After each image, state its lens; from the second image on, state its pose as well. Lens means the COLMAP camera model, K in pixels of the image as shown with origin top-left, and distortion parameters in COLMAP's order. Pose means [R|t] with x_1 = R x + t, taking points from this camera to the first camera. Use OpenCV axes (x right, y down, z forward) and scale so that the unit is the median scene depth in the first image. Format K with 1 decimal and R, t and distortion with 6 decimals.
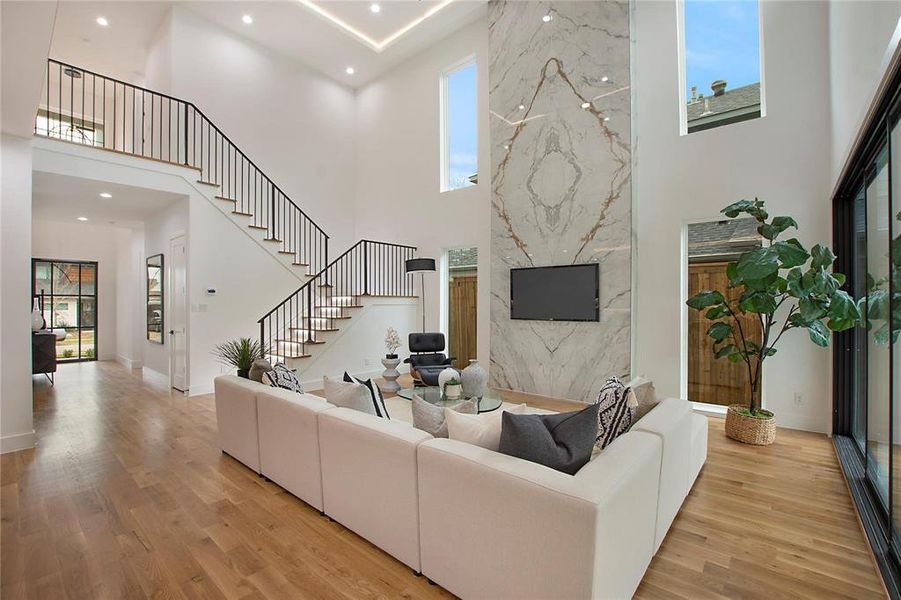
lens RADIAL K [[397.7, 0, 449.1], [0, 397.7, 301.5], [0, 0, 1]] dist [-0.024075, 0.000249]
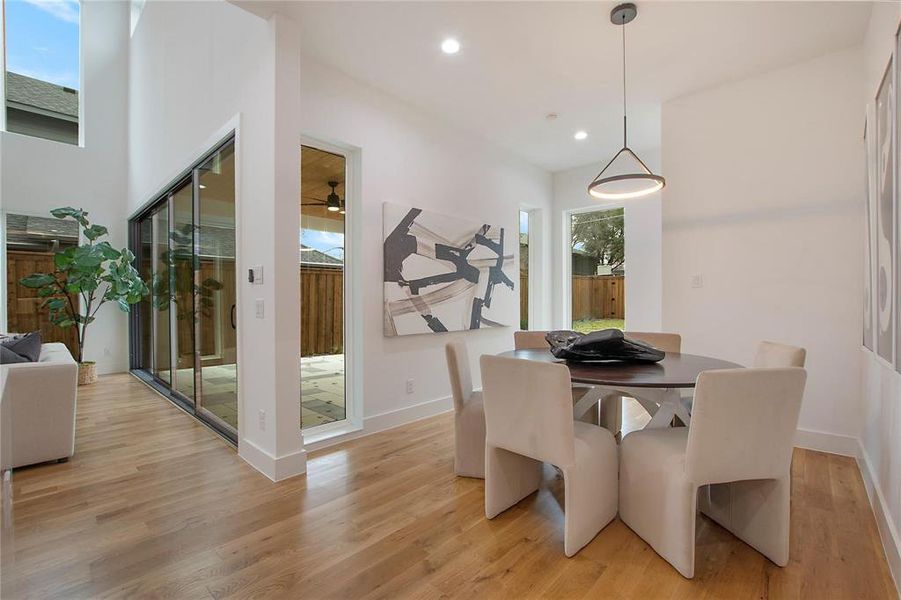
lens RADIAL K [[399.6, 0, 449.6], [0, 399.6, 303.5], [0, 0, 1]] dist [-0.021611, 0.000409]
pose [[0.037400, -0.009067, 0.999259, -0.568132], [0.004440, 0.999950, 0.008907, 0.066950], [-0.999291, 0.004103, 0.037438, -0.363541]]
